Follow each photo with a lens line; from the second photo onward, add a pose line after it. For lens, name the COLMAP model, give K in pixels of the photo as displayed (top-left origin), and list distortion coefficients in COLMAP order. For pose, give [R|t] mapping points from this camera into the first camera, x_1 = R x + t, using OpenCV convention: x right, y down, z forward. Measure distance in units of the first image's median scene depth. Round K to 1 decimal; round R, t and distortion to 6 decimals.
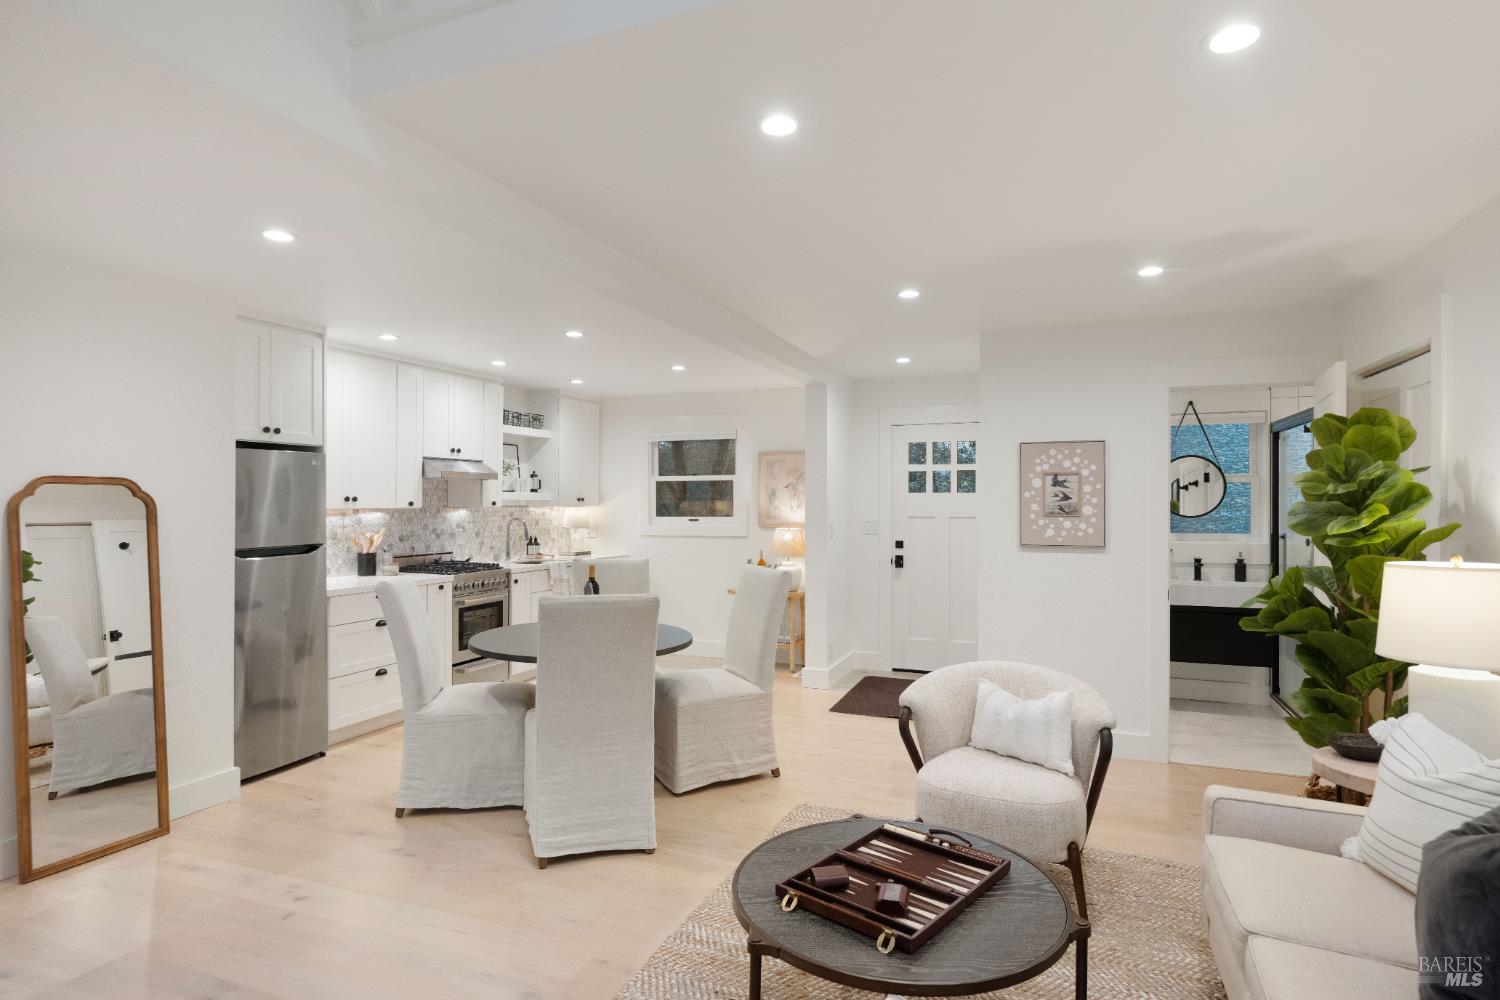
lens RADIAL K [[795.5, 0, 756.0], [0, 795.5, 499.3], [0, 0, 1]] dist [-0.000653, -0.000372]
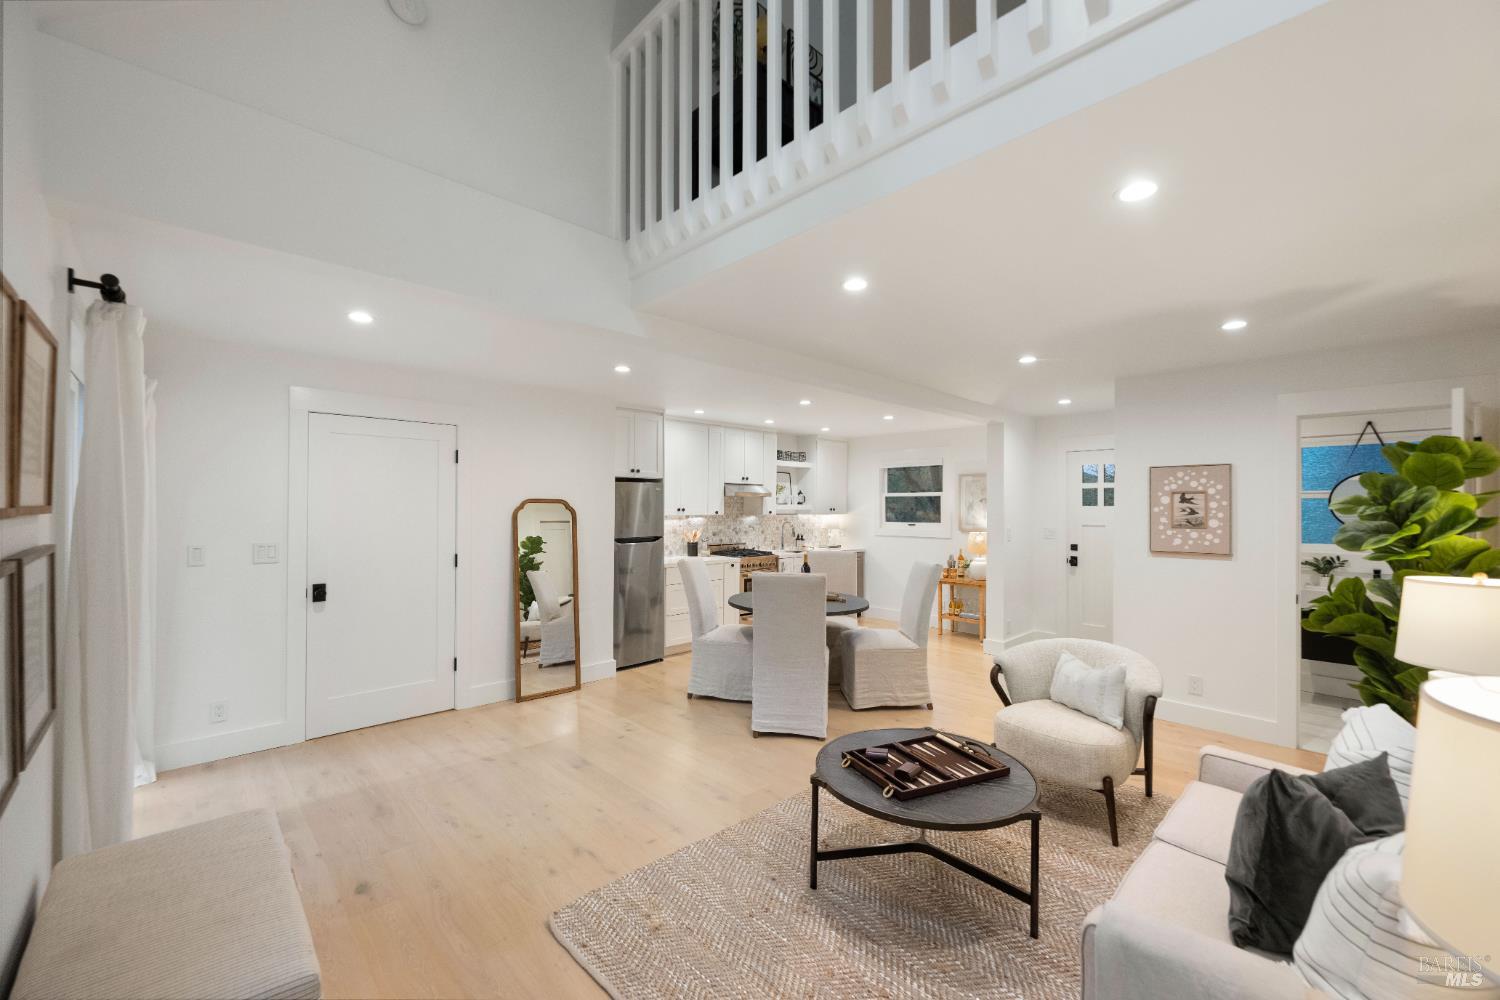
lens RADIAL K [[601.0, 0, 754.8], [0, 601.0, 503.8], [0, 0, 1]] dist [-0.000222, 0.000341]
pose [[0.911839, 0.001608, -0.410544, 0.136255], [-0.003089, 0.999991, -0.002945, -0.008756], [0.410536, 0.003953, 0.911836, -0.076462]]
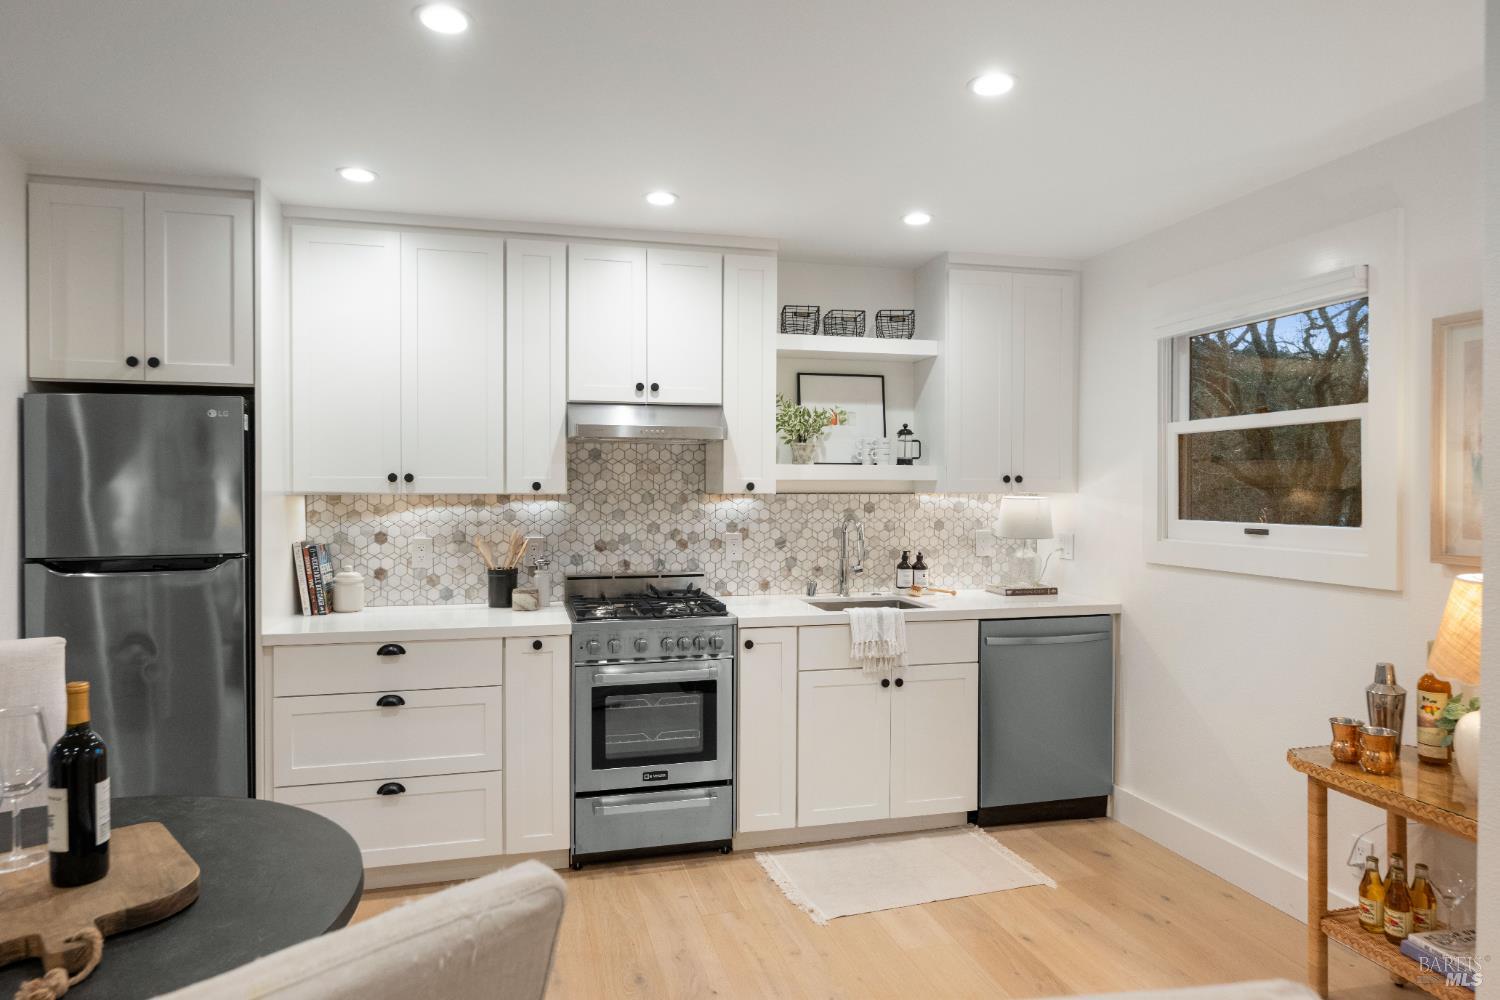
lens RADIAL K [[901.0, 0, 758.6], [0, 901.0, 491.7], [0, 0, 1]] dist [0.005522, 0.000225]
pose [[0.592461, 0.004732, -0.805585, 0.170553], [0.000752, 0.999979, 0.006427, 0.005584], [0.805598, -0.004414, 0.592445, 0.760325]]
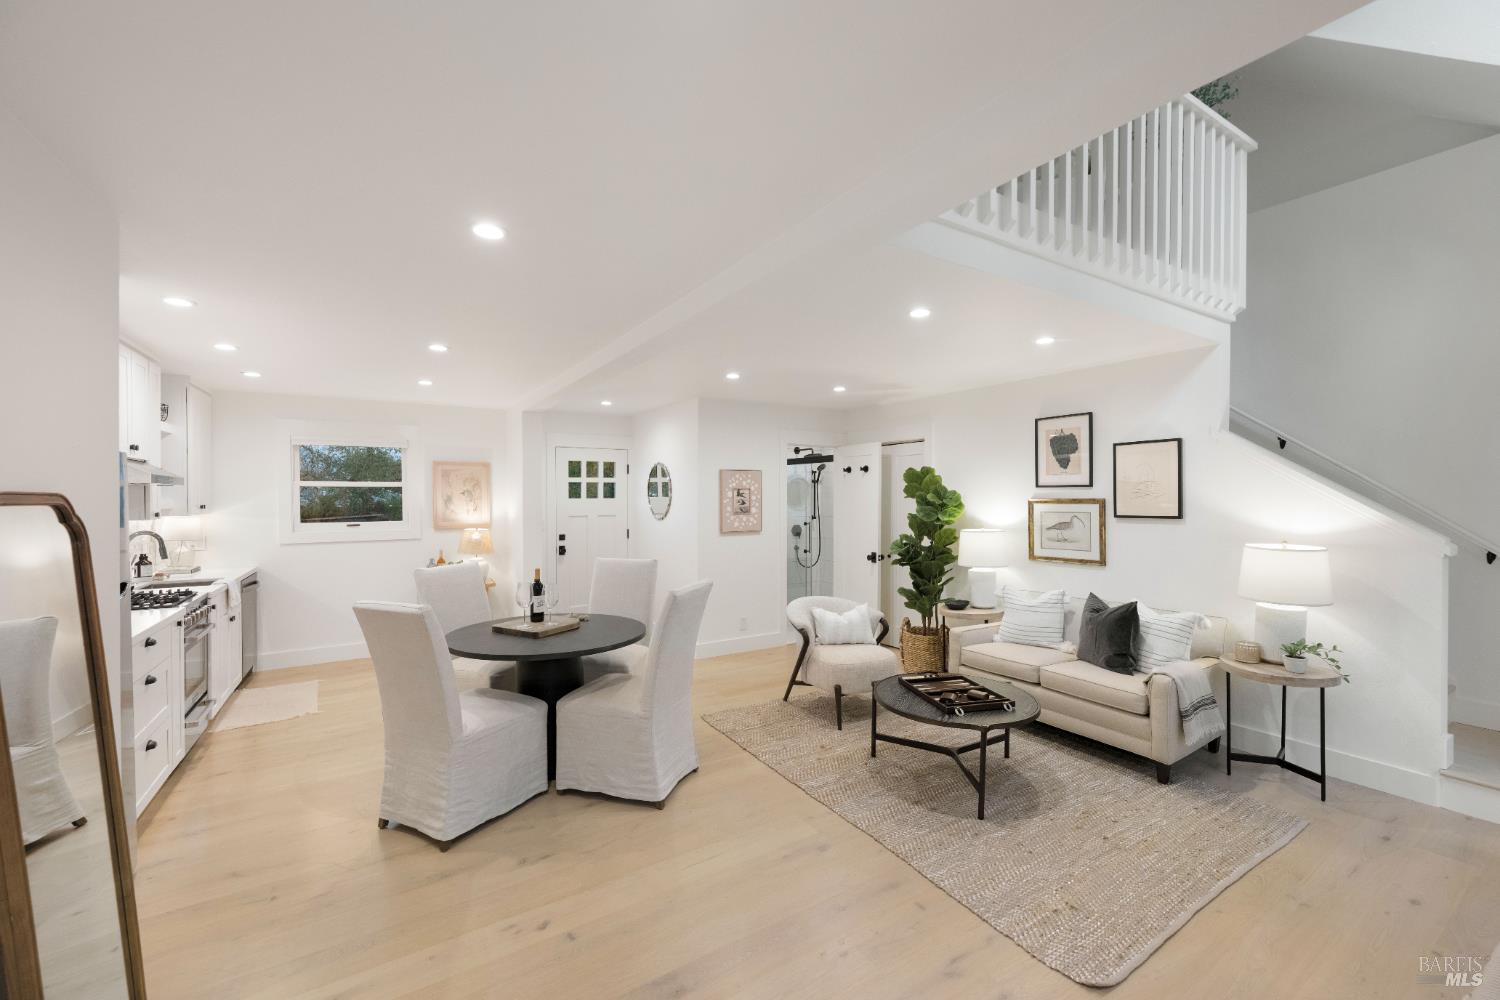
lens RADIAL K [[601.0, 0, 756.6], [0, 601.0, 502.9], [0, 0, 1]] dist [-0.000222, 0.000341]
pose [[0.589588, -0.010776, 0.807632, -0.534427], [0.001436, 0.999923, 0.012293, -0.015364], [-0.807703, -0.006088, 0.589559, 0.186504]]
